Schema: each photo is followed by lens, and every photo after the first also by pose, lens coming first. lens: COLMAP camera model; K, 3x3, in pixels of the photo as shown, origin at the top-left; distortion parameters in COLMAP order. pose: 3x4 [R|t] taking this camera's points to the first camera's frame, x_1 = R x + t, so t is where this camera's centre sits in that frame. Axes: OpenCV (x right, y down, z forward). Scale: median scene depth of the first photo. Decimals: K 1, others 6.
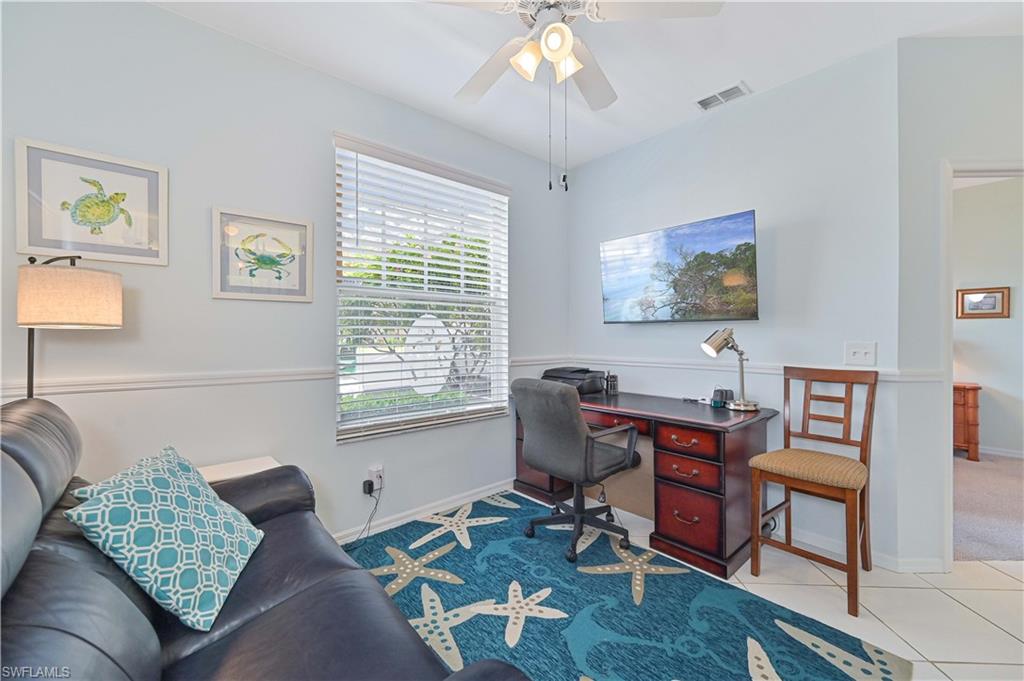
lens RADIAL K [[408.5, 0, 512.2], [0, 408.5, 336.7], [0, 0, 1]] dist [-0.000027, 0.000208]
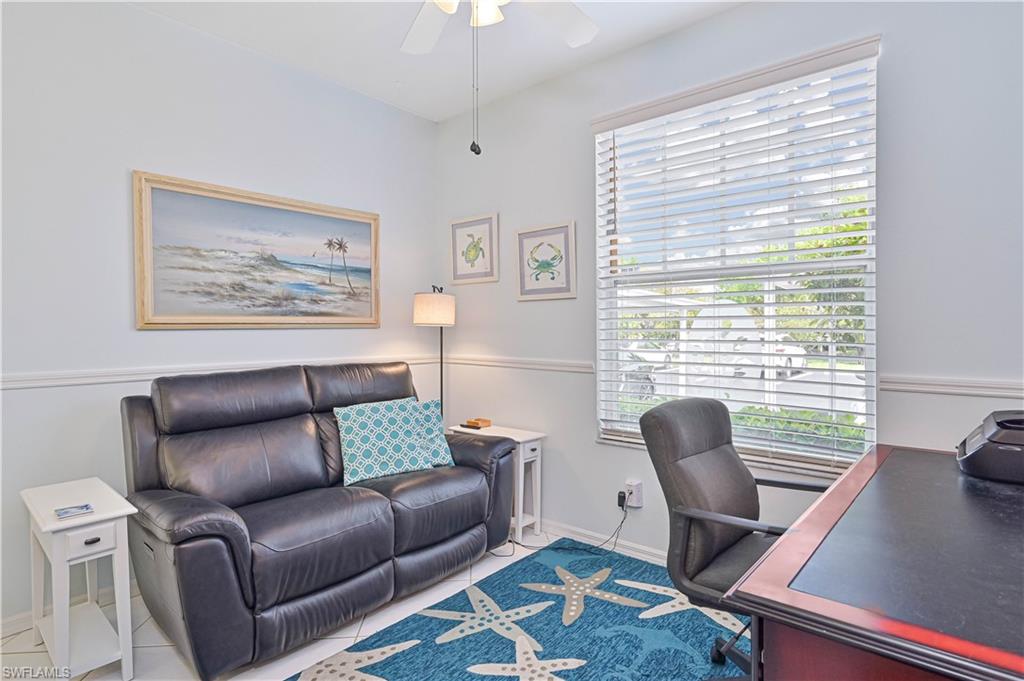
lens RADIAL K [[534.6, 0, 512.0], [0, 534.6, 340.5], [0, 0, 1]] dist [-0.000953, -0.000396]
pose [[0.141789, 0.020974, -0.989675, 0.917859], [0.002529, 0.999765, 0.021550, -0.006178], [0.989894, -0.005558, 0.141703, 0.720045]]
